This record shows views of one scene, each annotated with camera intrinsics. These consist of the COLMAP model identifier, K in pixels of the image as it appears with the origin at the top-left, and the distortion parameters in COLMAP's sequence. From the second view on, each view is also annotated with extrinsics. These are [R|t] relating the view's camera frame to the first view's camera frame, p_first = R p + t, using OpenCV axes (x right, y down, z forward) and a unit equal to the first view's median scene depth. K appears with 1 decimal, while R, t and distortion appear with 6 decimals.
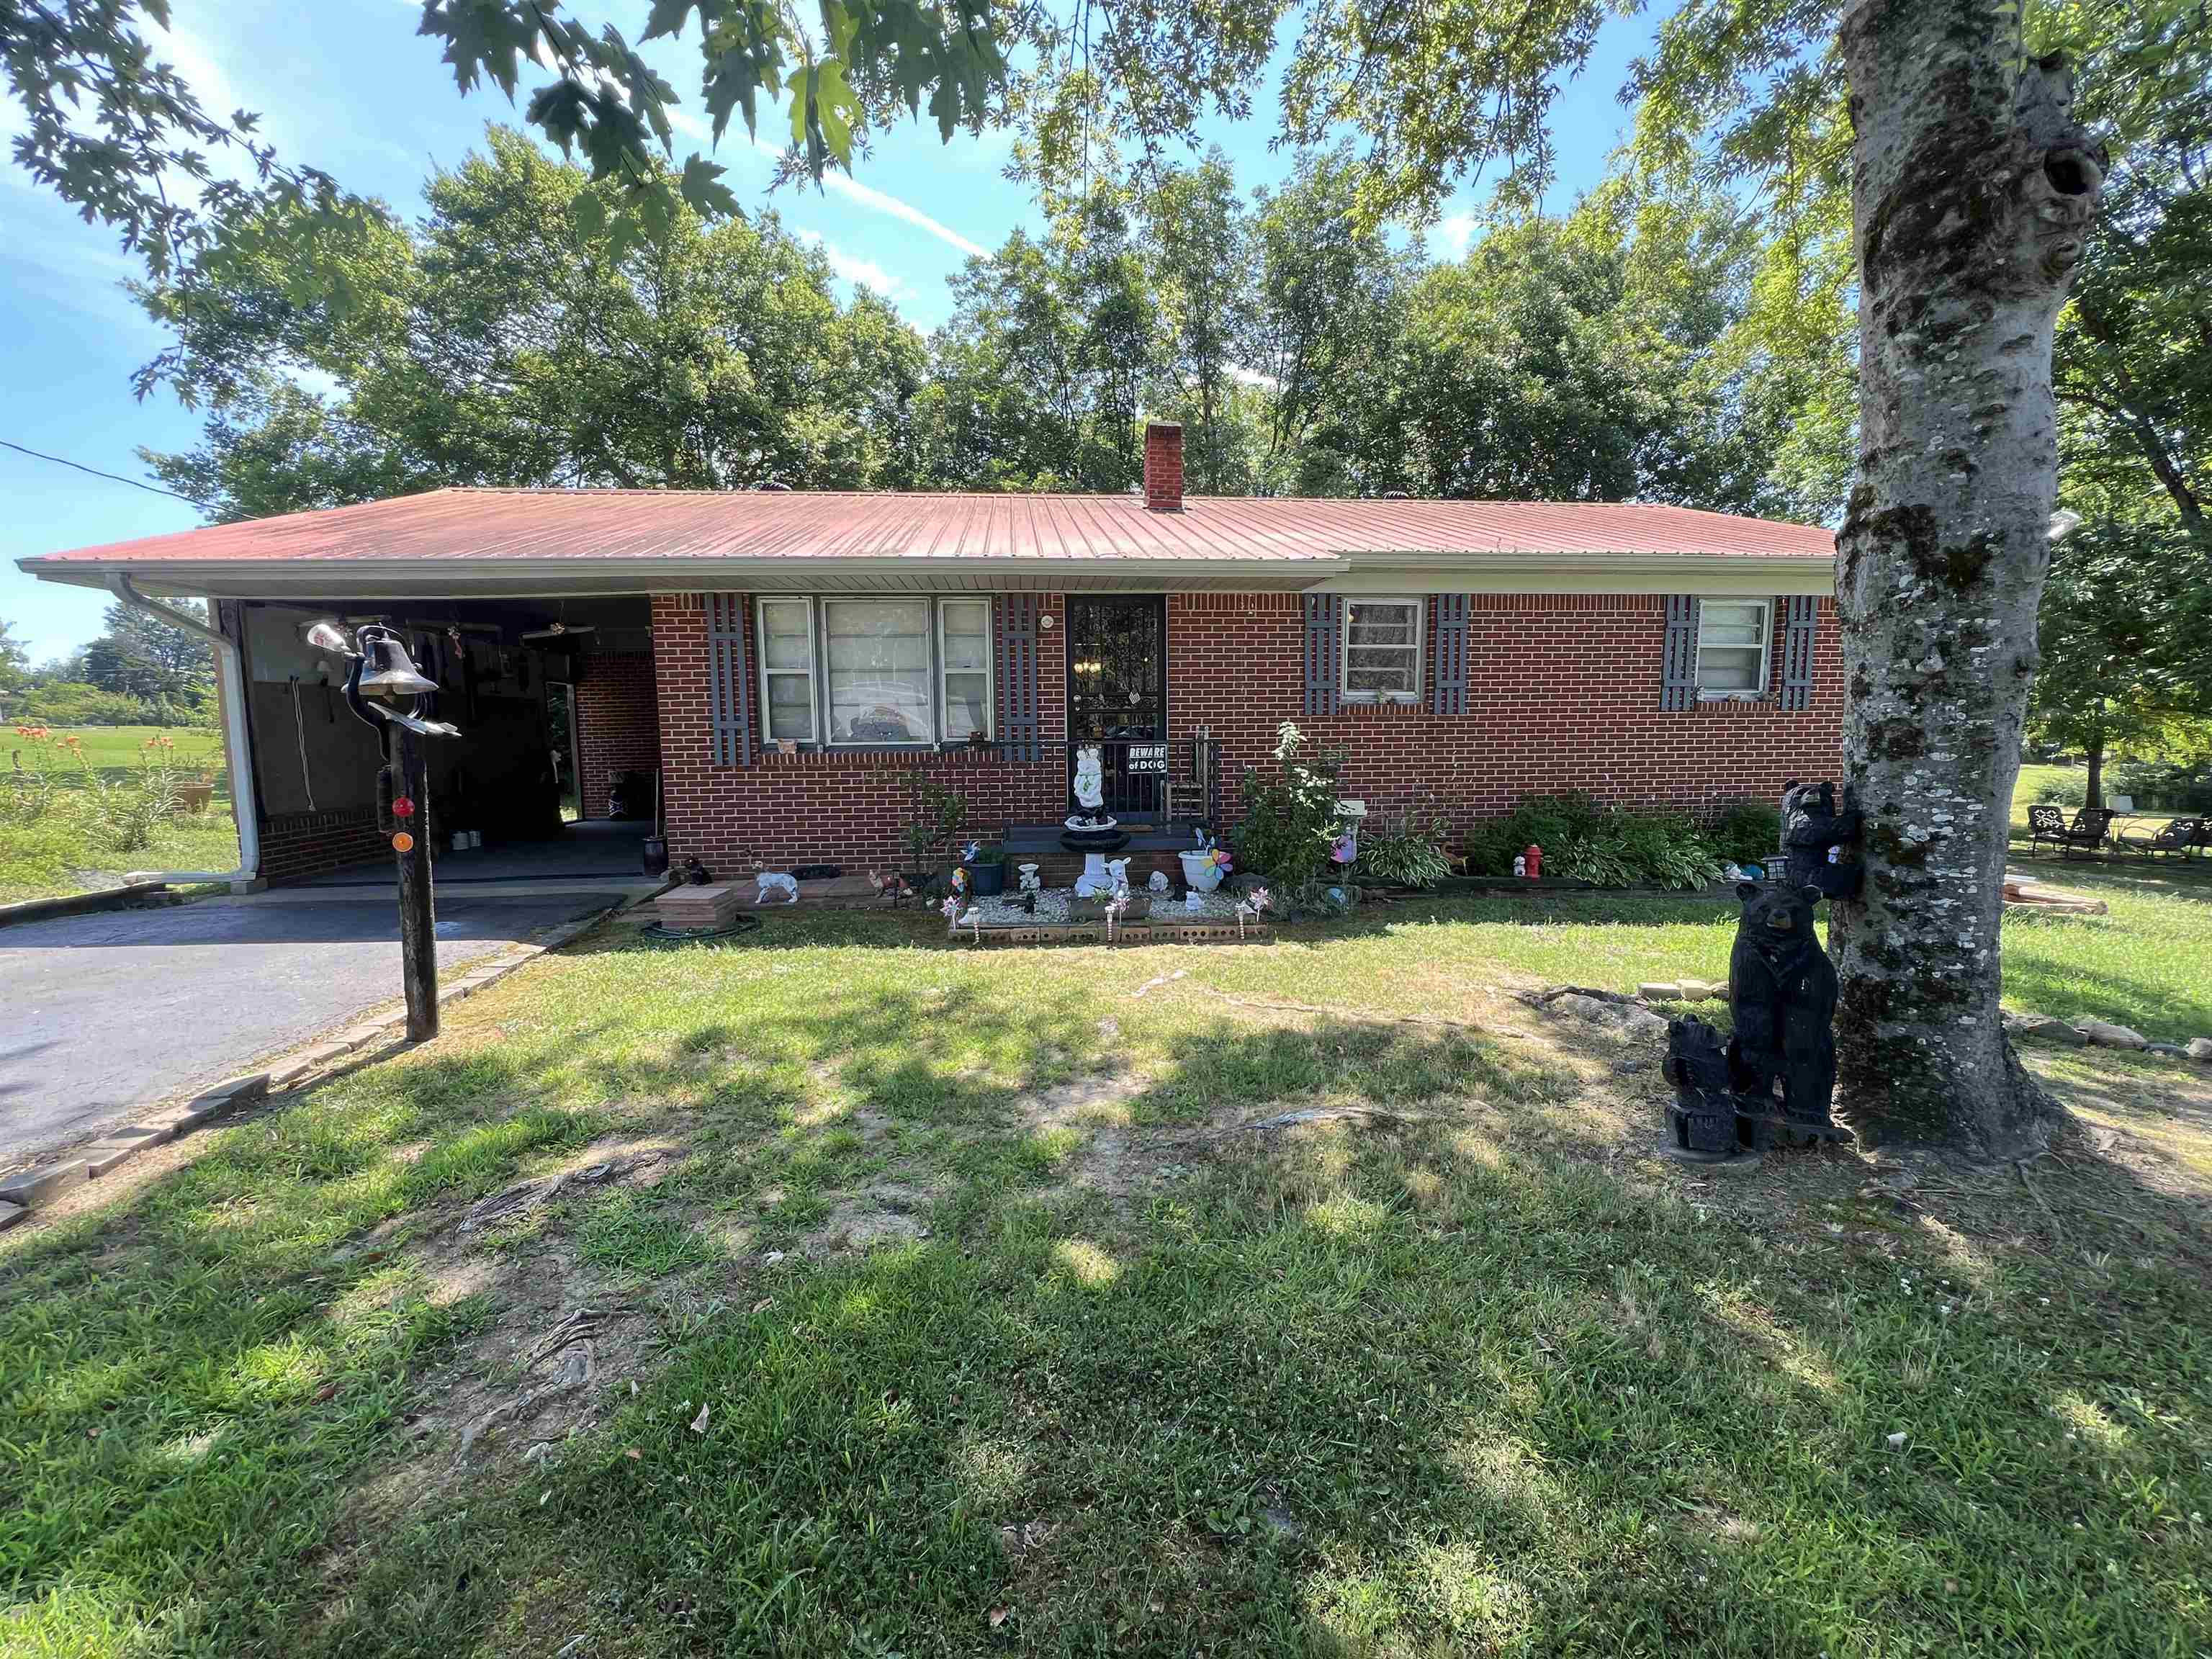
lens RADIAL K [[886.6, 0, 1098.9], [0, 886.6, 828.6], [0, 0, 1]] dist [-0.004828, 0.001653]
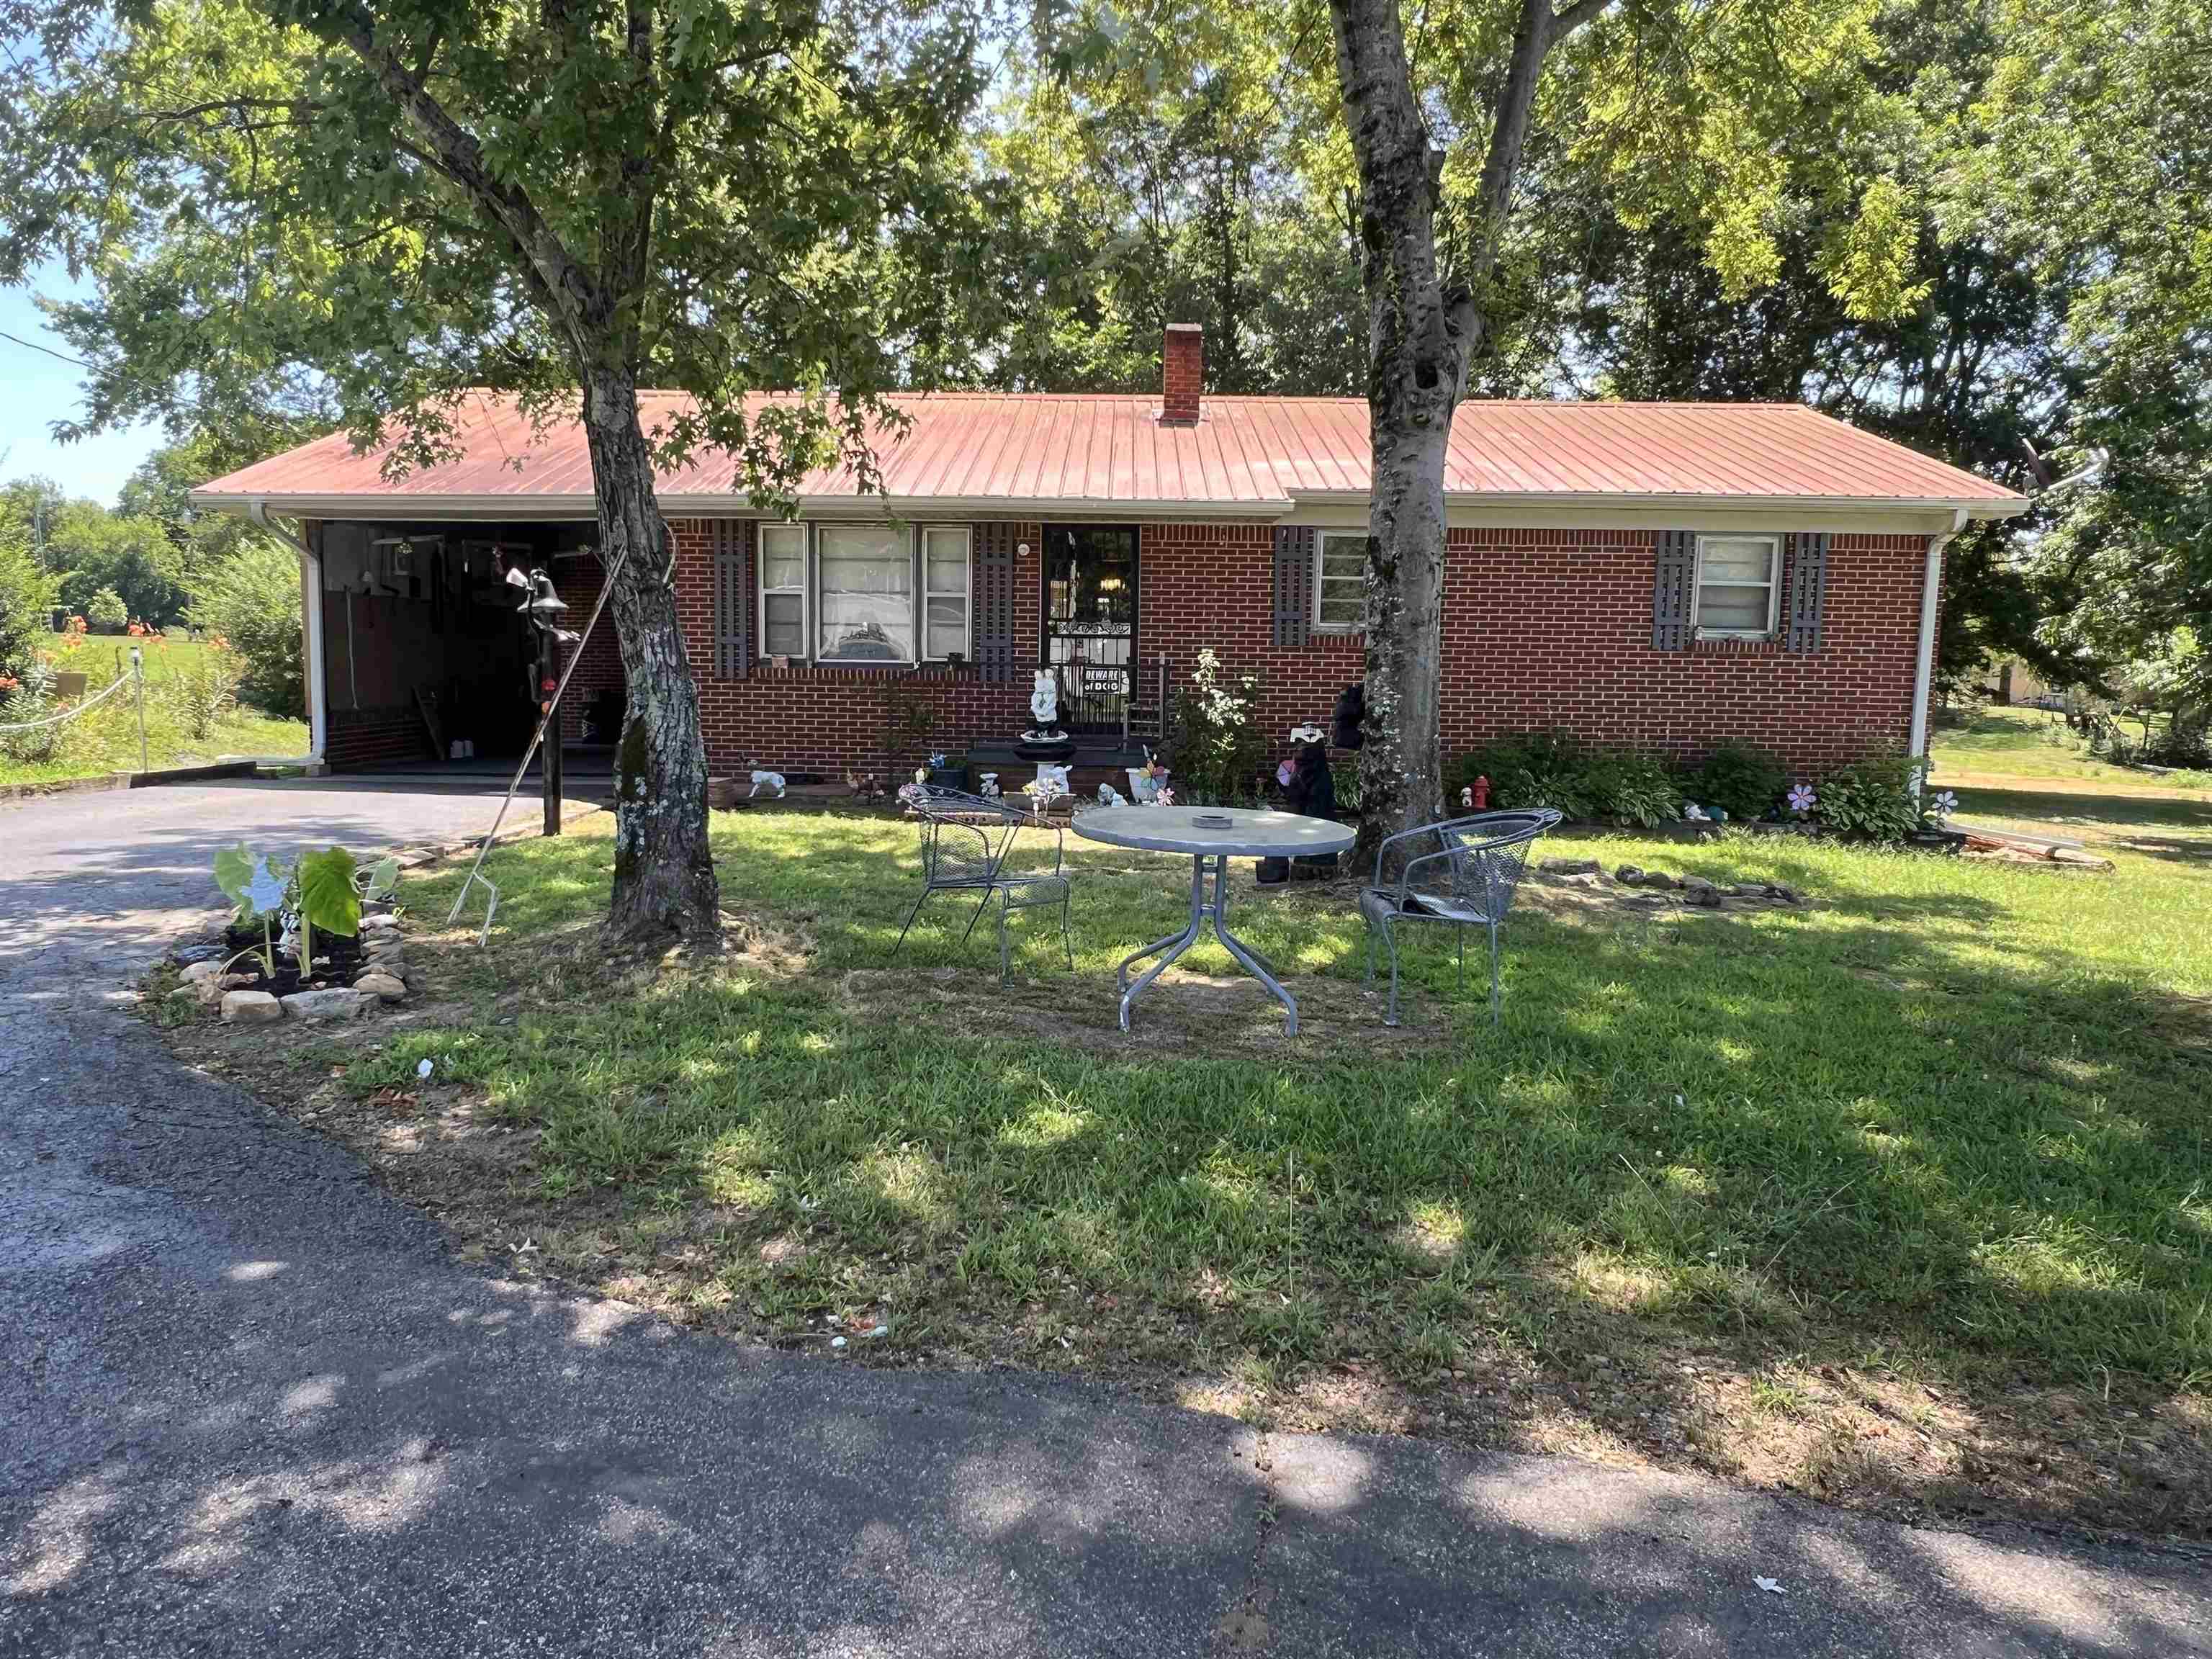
lens RADIAL K [[1465.2, 0, 1105.1], [0, 1465.2, 827.9], [0, 0, 1]] dist [0.002438, 0.003513]
pose [[0.993711, 0.038288, -0.105225, 0.263129], [-0.038412, 0.999262, 0.000848, 0.103503], [0.105179, 0.003199, 0.994448, -0.812790]]
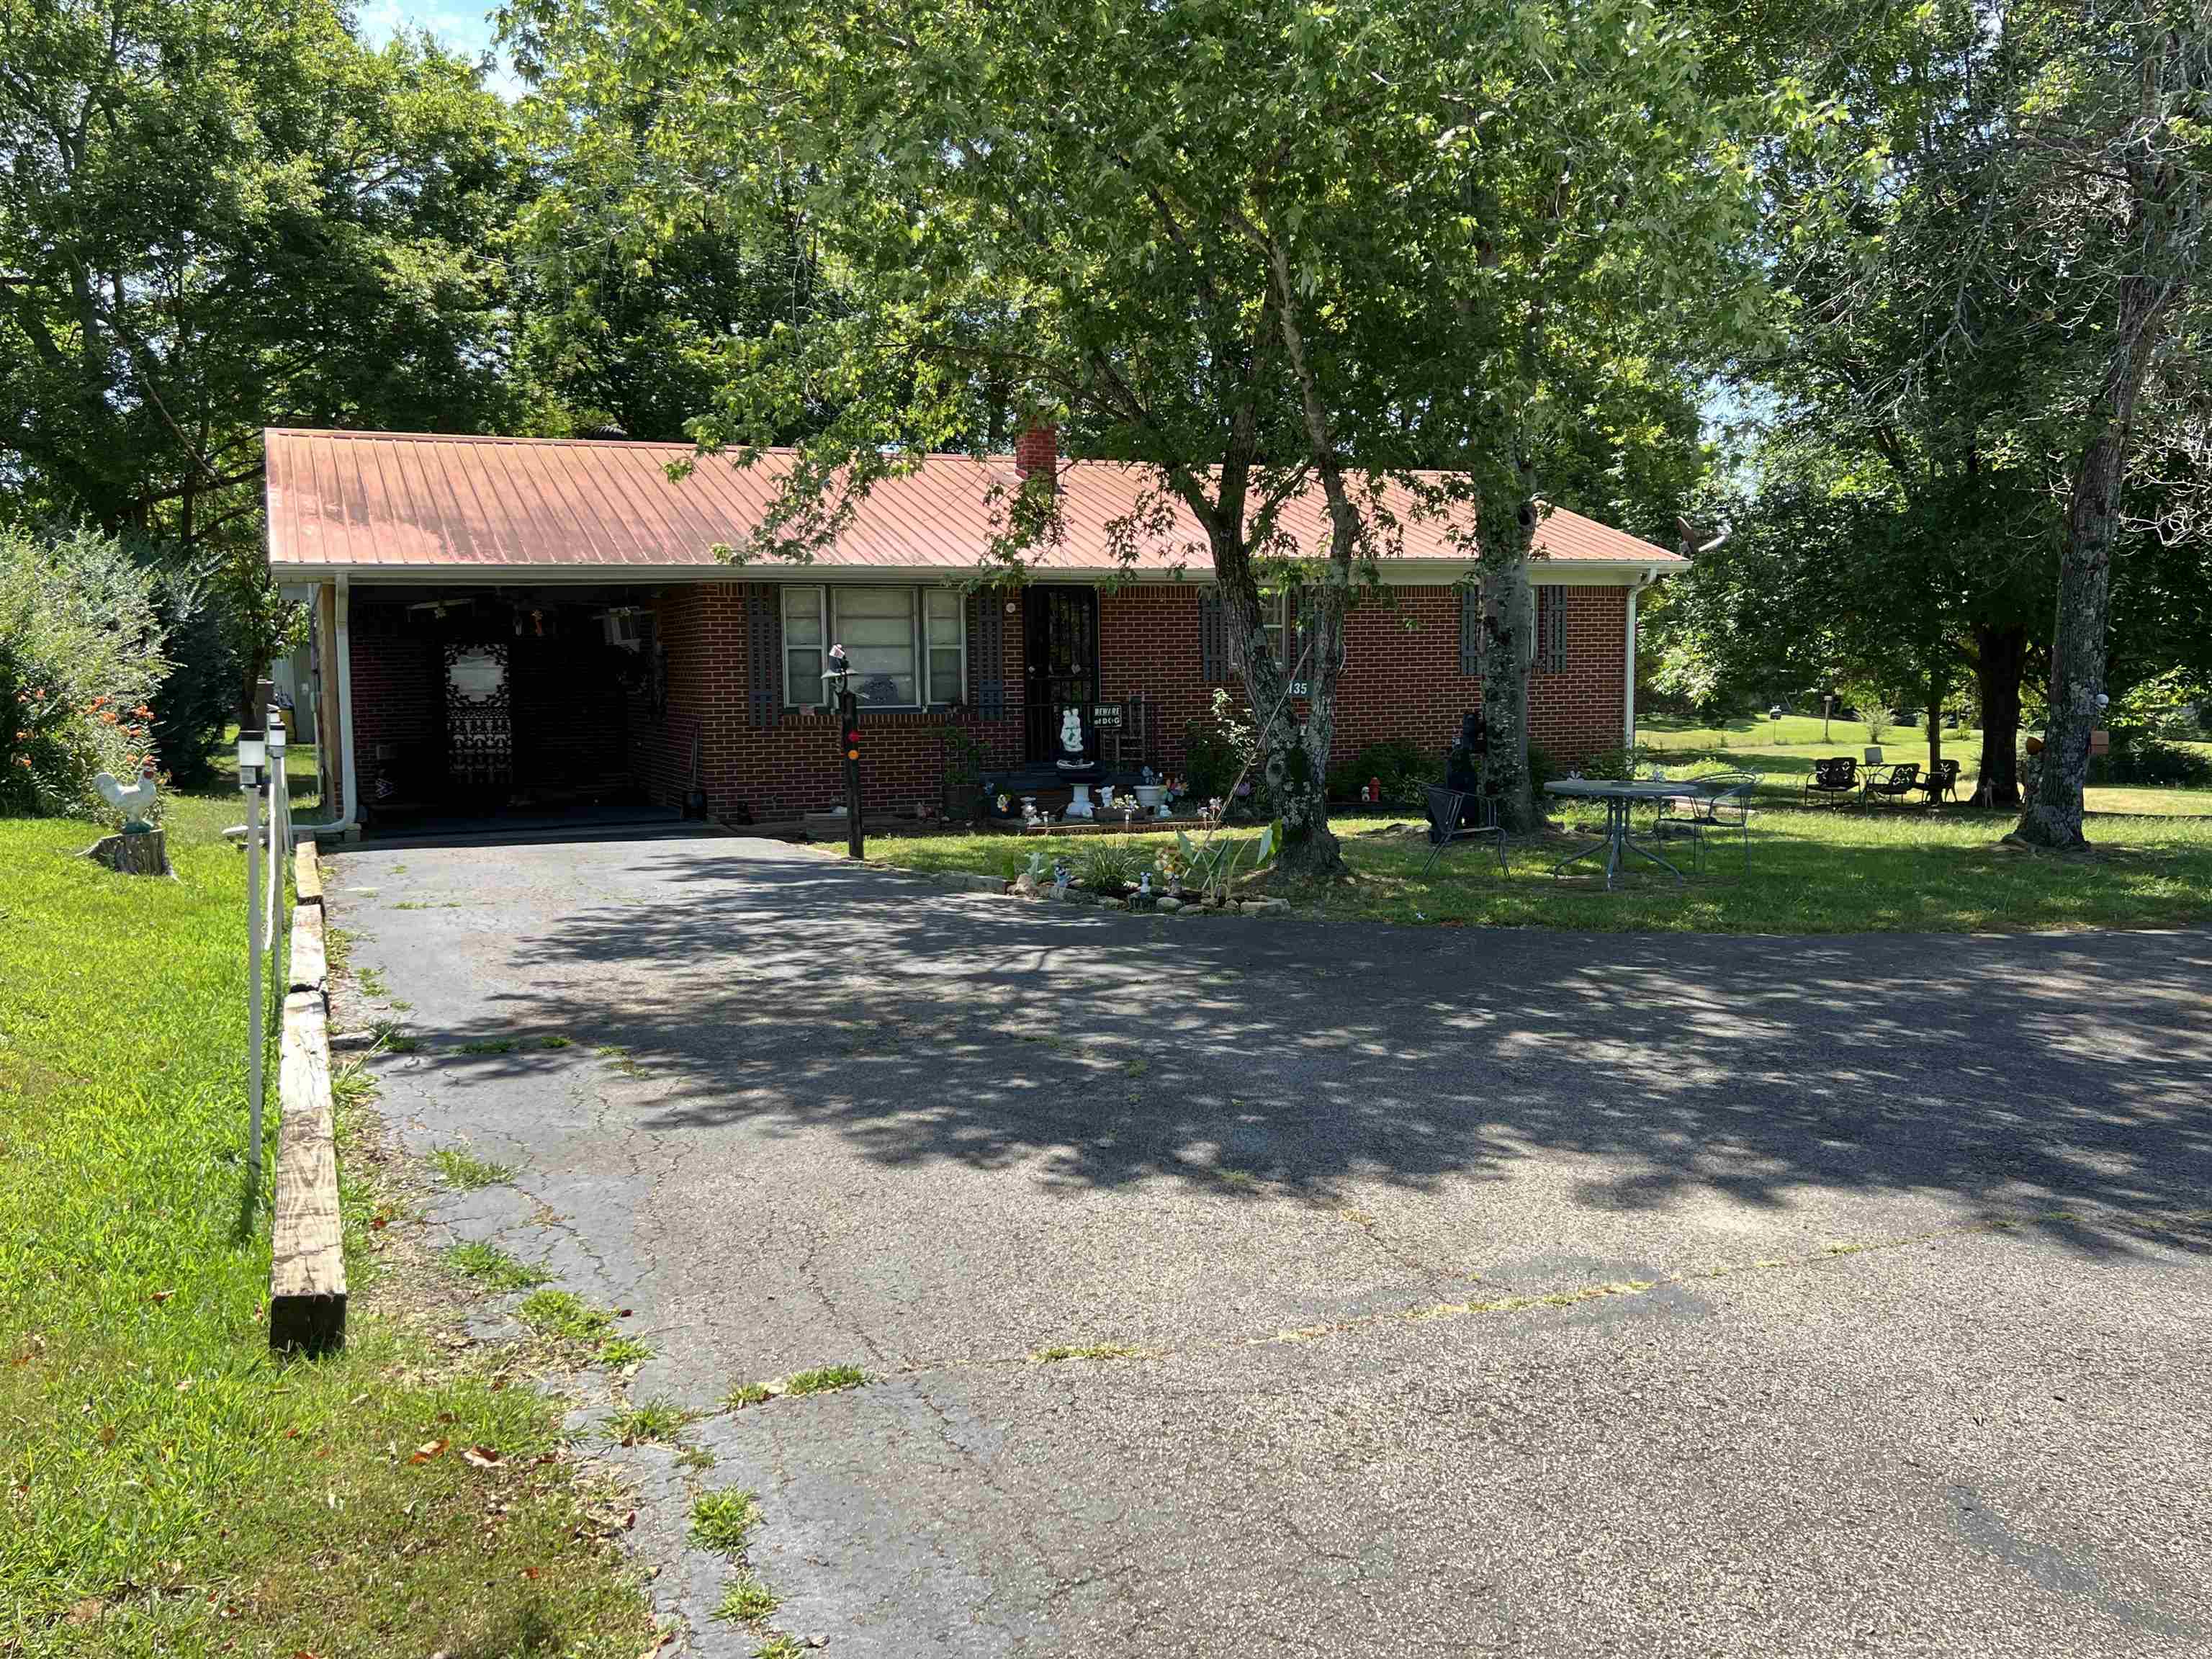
lens RADIAL K [[1868.4, 0, 1095.4], [0, 1868.4, 830.2], [0, 0, 1]] dist [0.082673, -0.097783]
pose [[0.949835, -0.030409, 0.311271, -0.860165], [0.041867, 0.998667, -0.030192, 0.179698], [-0.309938, 0.041709, 0.949842, -1.683386]]
